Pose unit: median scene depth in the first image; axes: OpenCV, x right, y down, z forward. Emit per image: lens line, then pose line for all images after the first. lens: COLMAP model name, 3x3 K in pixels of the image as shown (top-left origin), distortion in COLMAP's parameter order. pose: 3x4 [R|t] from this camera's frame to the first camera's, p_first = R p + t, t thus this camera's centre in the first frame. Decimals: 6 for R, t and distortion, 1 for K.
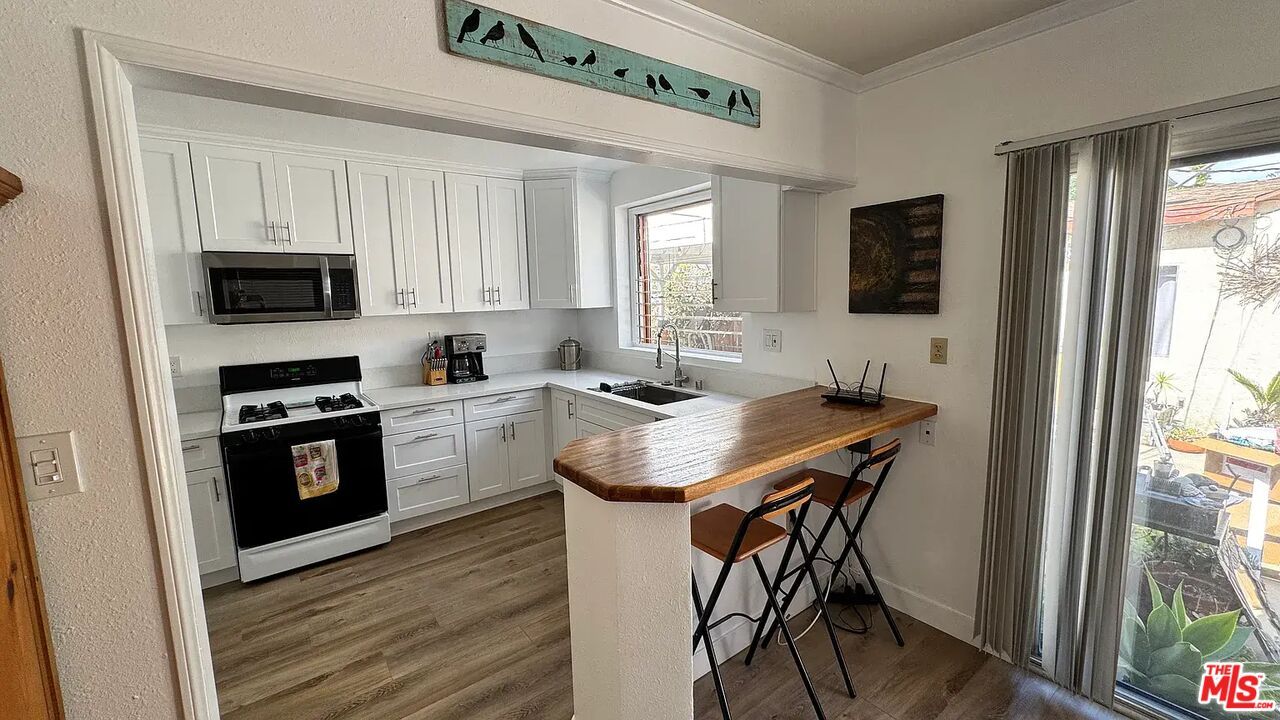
lens RADIAL K [[521.1, 0, 640.0], [0, 521.1, 360.0], [0, 0, 1]] dist [-0.000384, 0.000012]
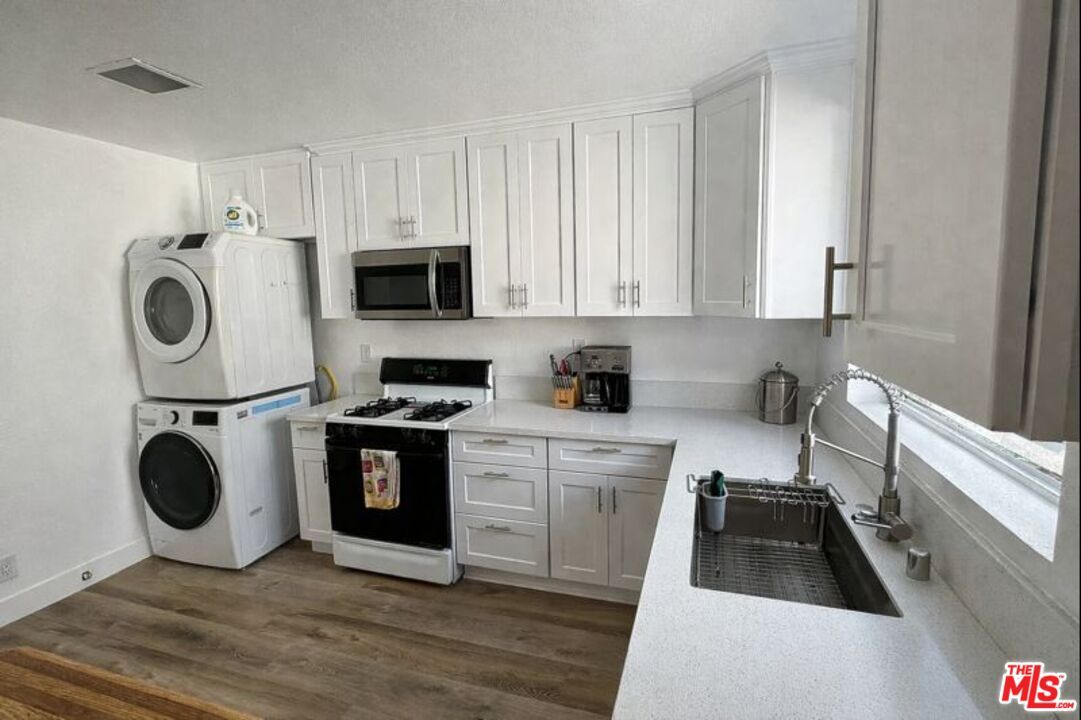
lens RADIAL K [[508.6, 0, 540.5], [0, 508.6, 360.0], [0, 0, 1]] dist [0.000535, 0.000137]
pose [[0.573381, 0.111941, -0.811605, 0.237791], [-0.101854, 0.992676, 0.064958, -0.083443], [0.812933, 0.045419, 0.580583, 0.635005]]
